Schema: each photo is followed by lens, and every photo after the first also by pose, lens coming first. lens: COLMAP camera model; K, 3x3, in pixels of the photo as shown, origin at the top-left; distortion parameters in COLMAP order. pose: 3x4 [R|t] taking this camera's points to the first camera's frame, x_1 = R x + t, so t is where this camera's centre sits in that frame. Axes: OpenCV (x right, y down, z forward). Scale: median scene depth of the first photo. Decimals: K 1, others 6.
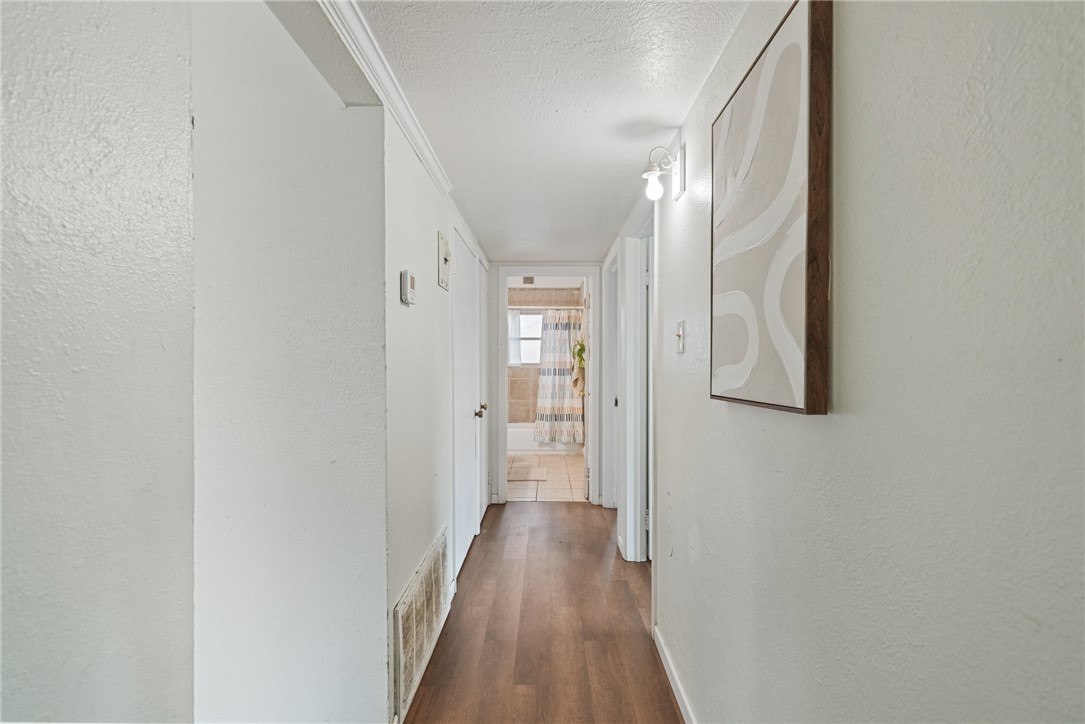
lens RADIAL K [[483.7, 0, 542.4], [0, 483.7, 365.7], [0, 0, 1]] dist [-0.002275, 0.001055]
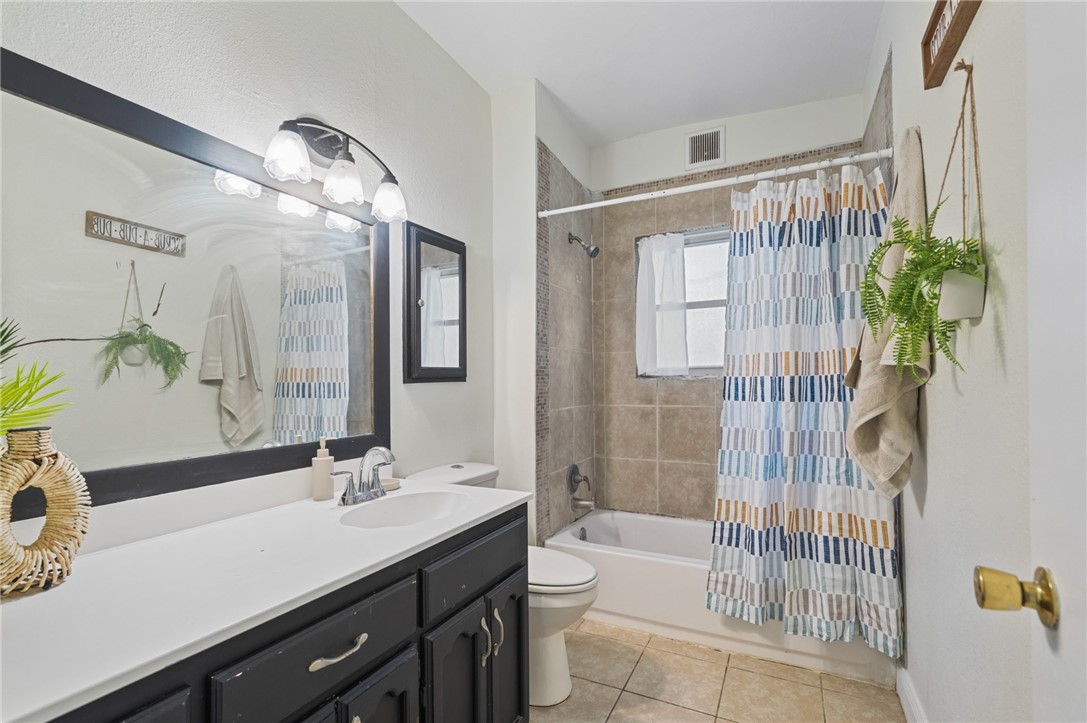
lens RADIAL K [[484.6, 0, 536.3], [0, 484.6, 379.1], [0, 0, 1]] dist [-0.002275, 0.001055]
pose [[0.887963, -0.011947, -0.459761, 0.030709], [0.010719, 0.999929, -0.005281, 0.006661], [0.459791, -0.000239, 0.888027, 0.668077]]
